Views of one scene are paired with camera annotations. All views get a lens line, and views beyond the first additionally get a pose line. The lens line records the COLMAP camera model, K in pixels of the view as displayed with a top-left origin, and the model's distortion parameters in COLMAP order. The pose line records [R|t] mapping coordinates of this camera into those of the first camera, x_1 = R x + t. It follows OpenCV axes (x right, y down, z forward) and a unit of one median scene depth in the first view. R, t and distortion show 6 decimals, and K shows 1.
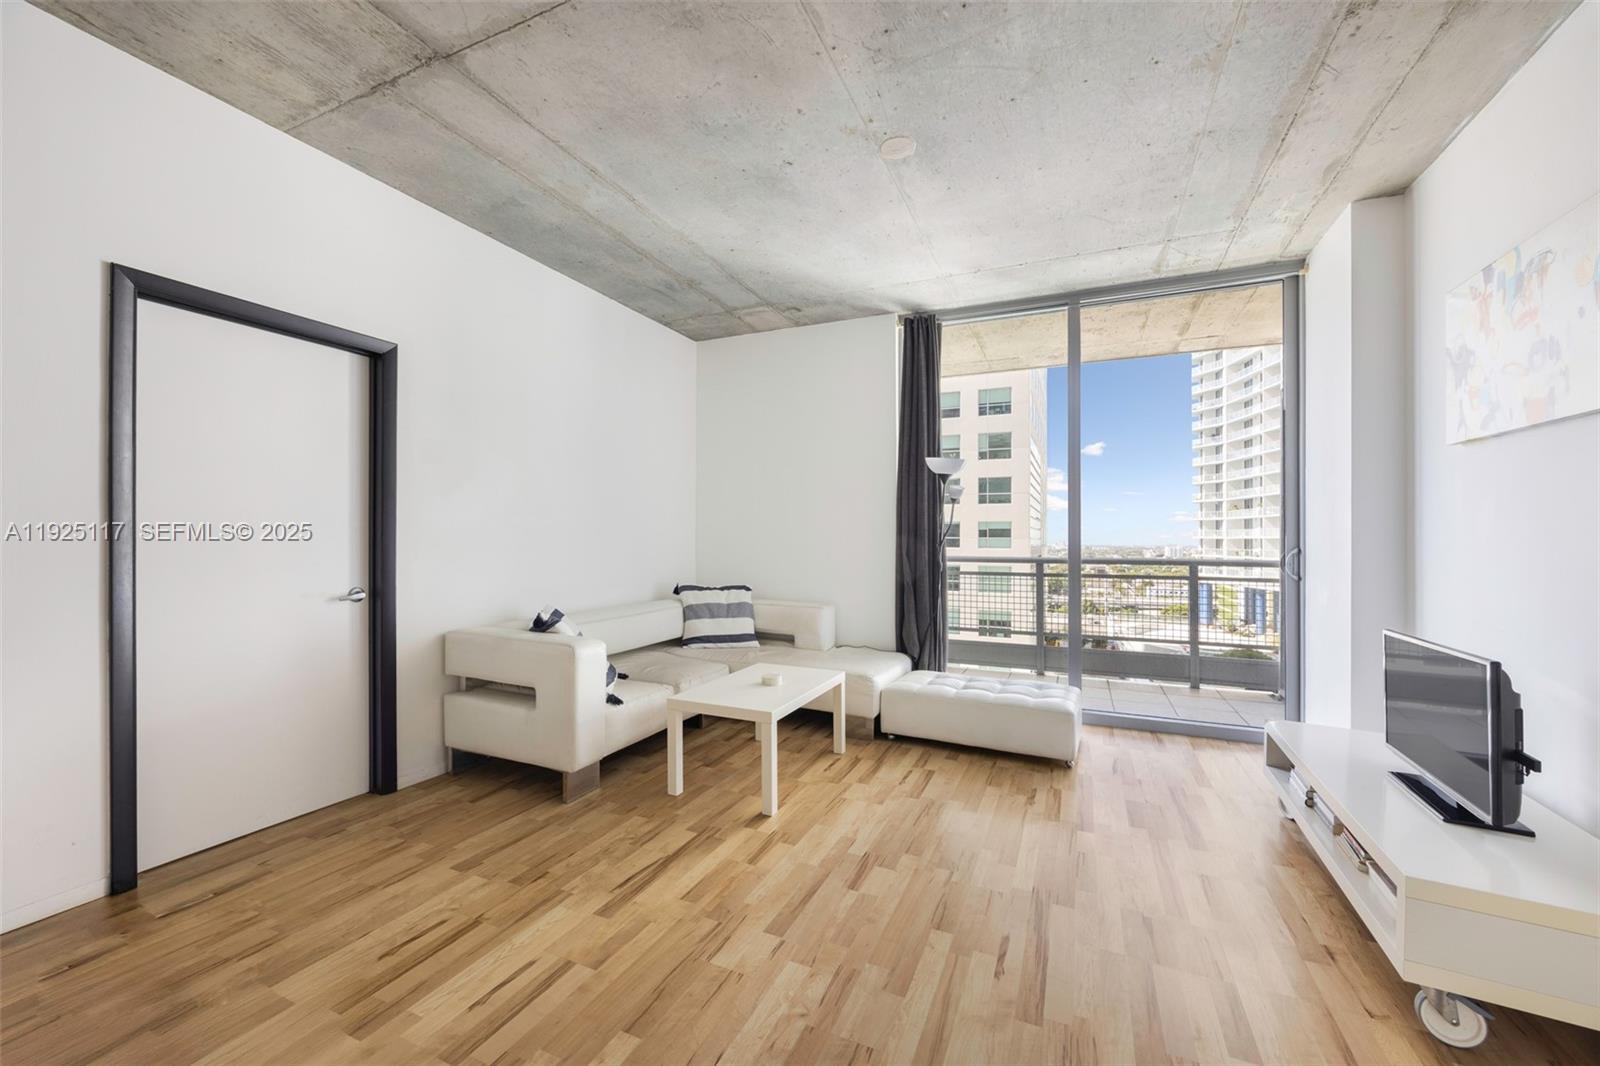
lens RADIAL K [[622.4, 0, 800.5], [0, 622.4, 533.1], [0, 0, 1]] dist [-0.002223, 0.000018]
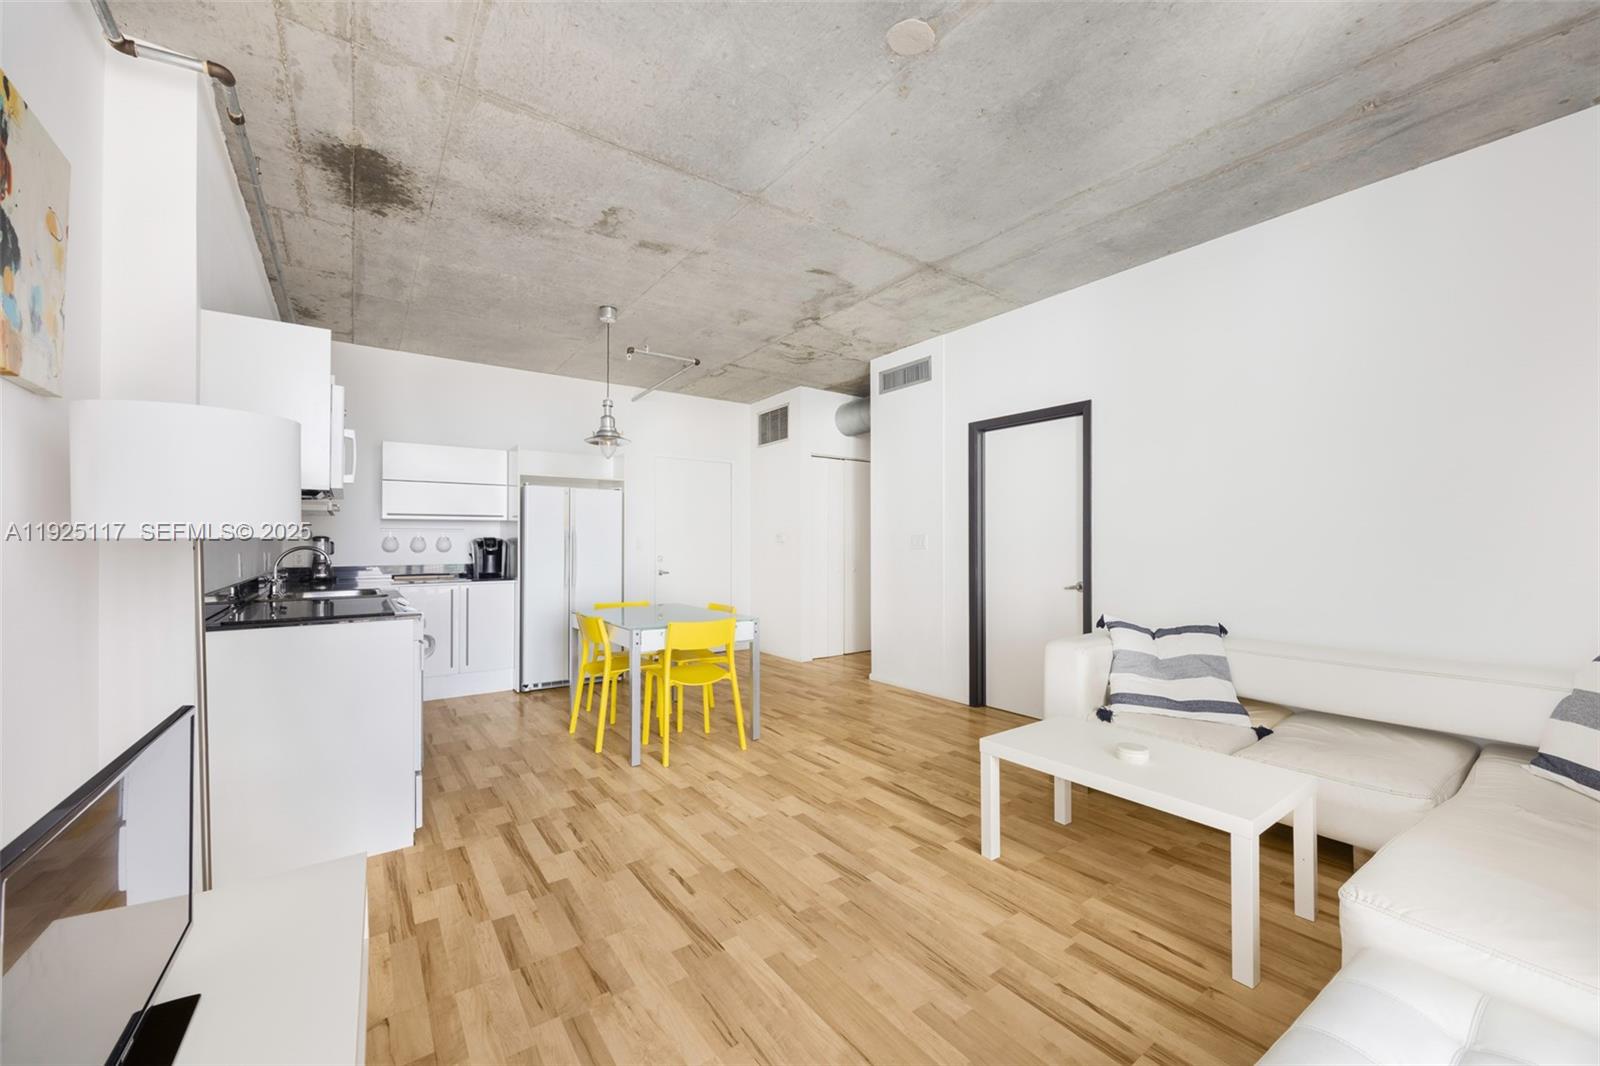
lens RADIAL K [[622.4, 0, 814.3], [0, 622.4, 539.2], [0, 0, 1]] dist [-0.002223, 0.000018]
pose [[-0.481567, -0.011304, -0.876336, 0.759587], [0.003017, 0.999890, -0.014556, 0.010313], [0.876404, -0.009654, -0.481480, 1.079958]]
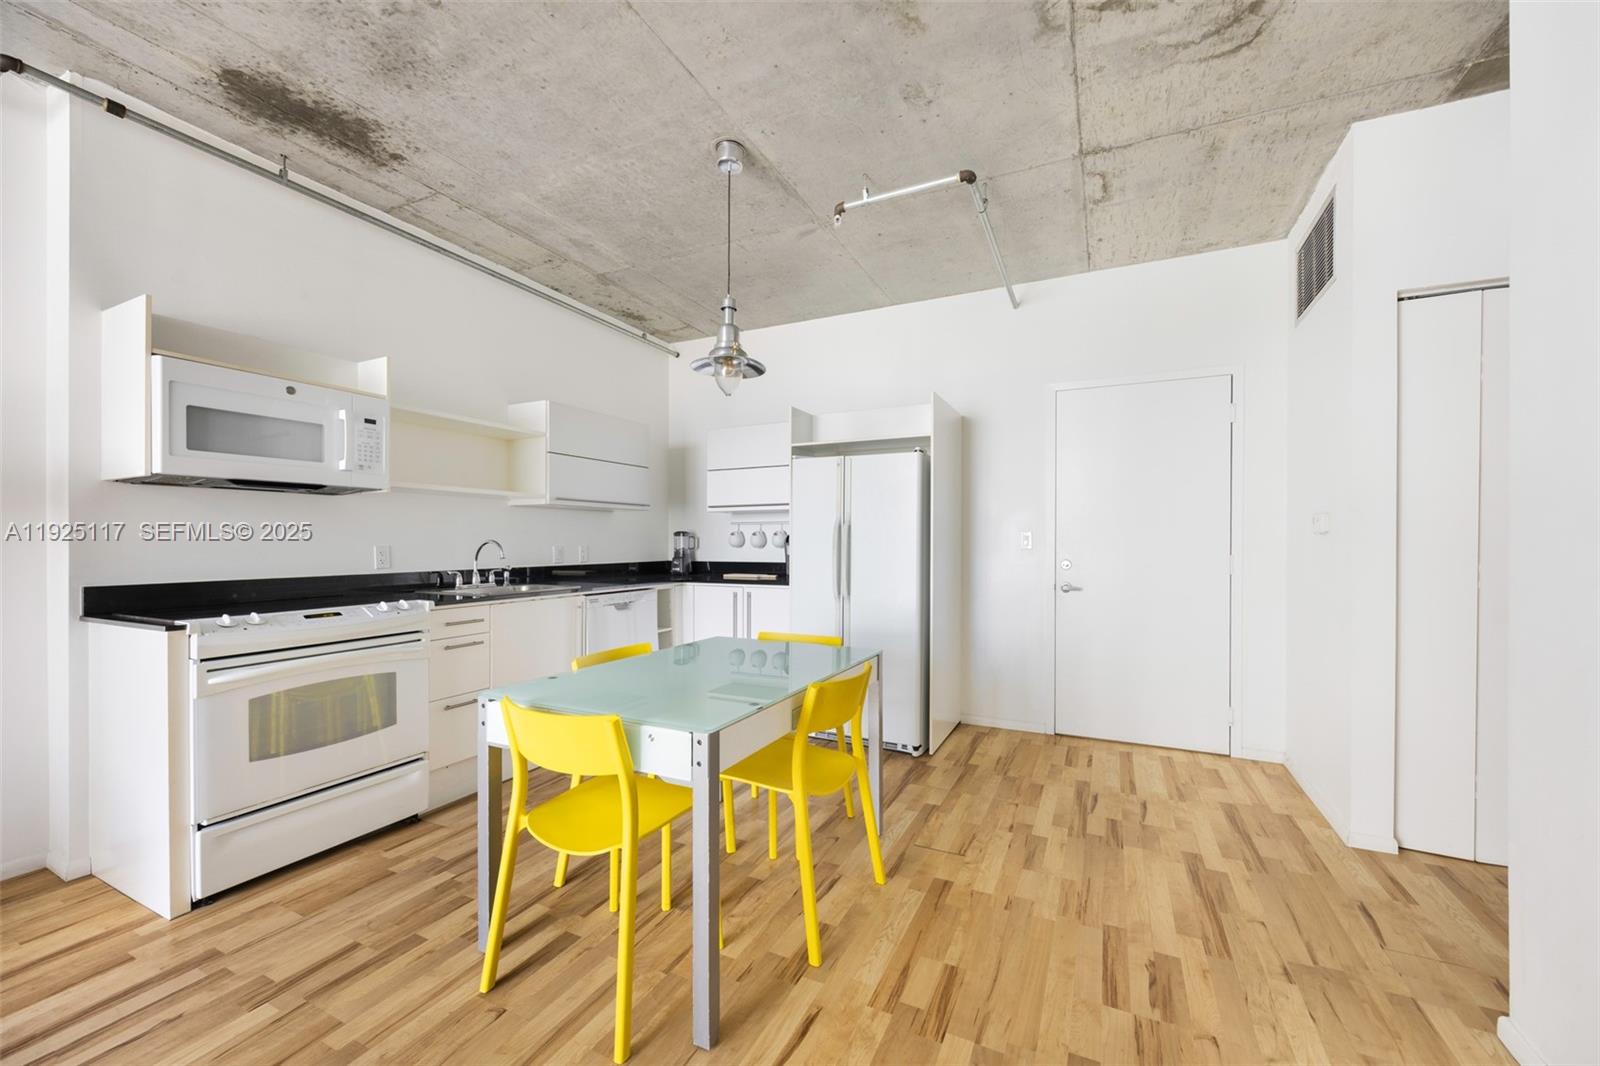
lens RADIAL K [[622.4, 0, 810.7], [0, 622.4, 543.8], [0, 0, 1]] dist [-0.002223, 0.000018]
pose [[-0.999709, -0.005621, 0.023454, -0.373106], [-0.005665, 0.999982, -0.001798, 0.009282], [-0.023444, -0.001930, -0.999723, 0.846608]]
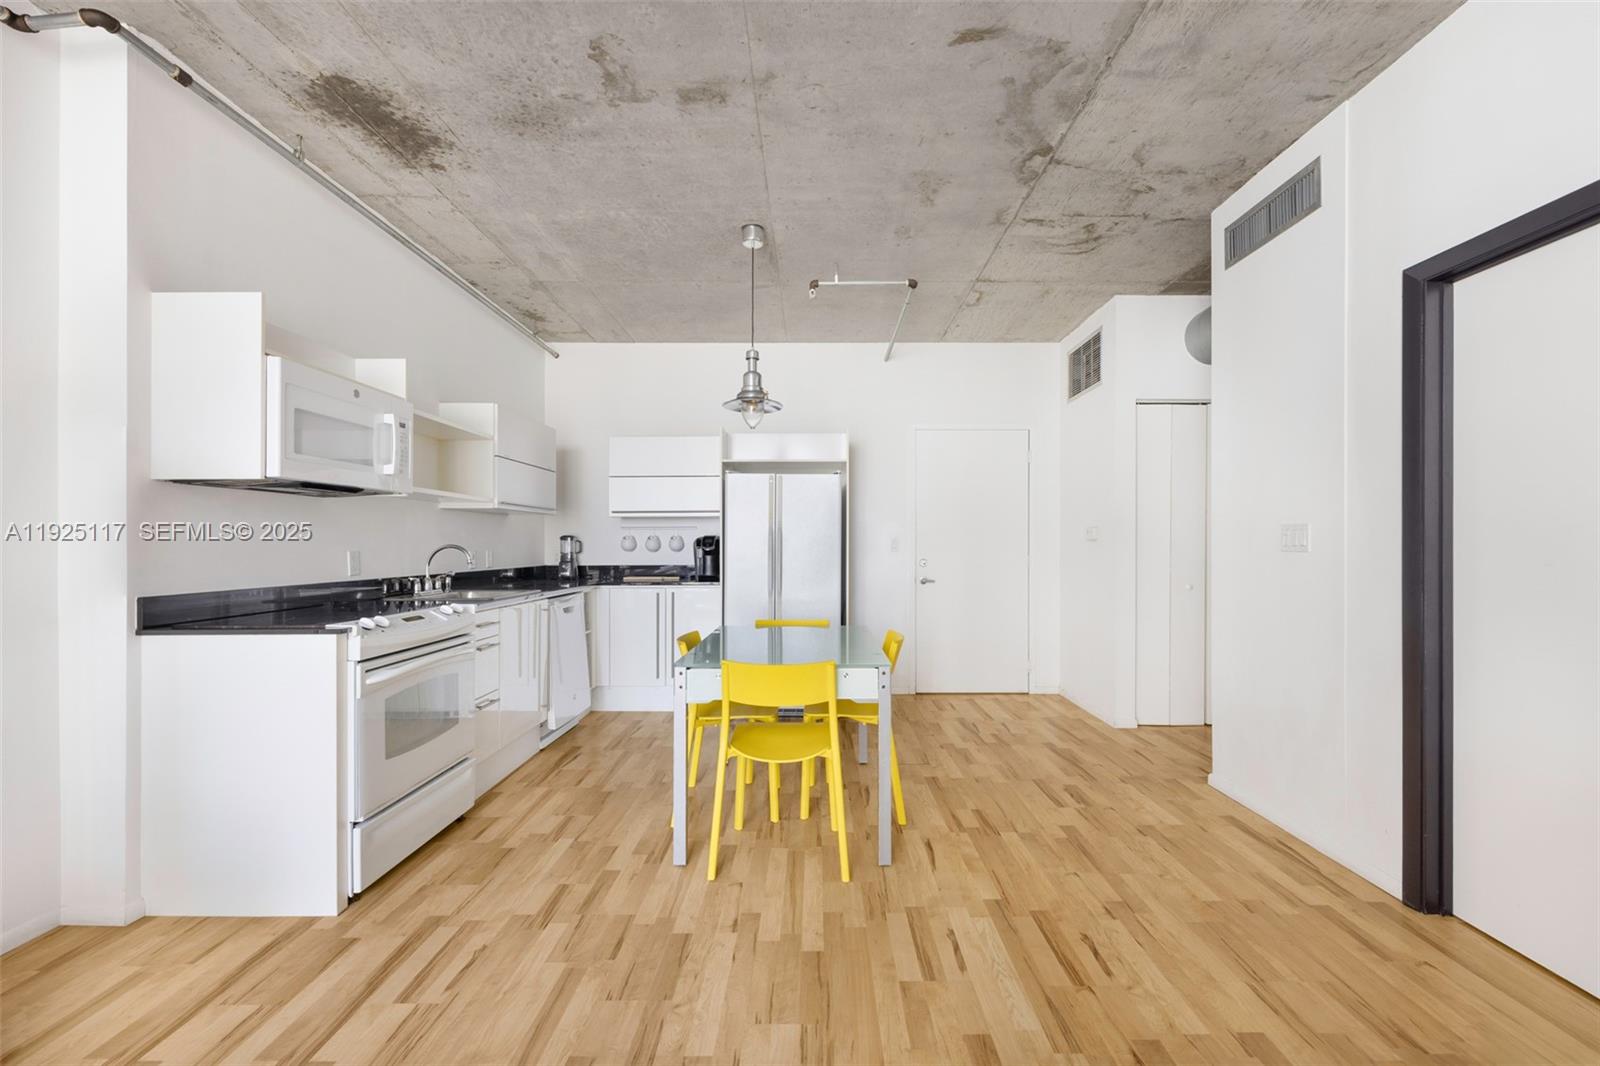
lens RADIAL K [[676.3, 0, 817.5], [0, 676.3, 544.7], [0, 0, 1]] dist [0.002116, -0.001144]
pose [[-0.909304, -0.005009, -0.416103, 0.134451], [-0.002145, 0.999971, -0.007350, 0.011422], [0.416128, -0.005791, -0.909288, 1.085713]]
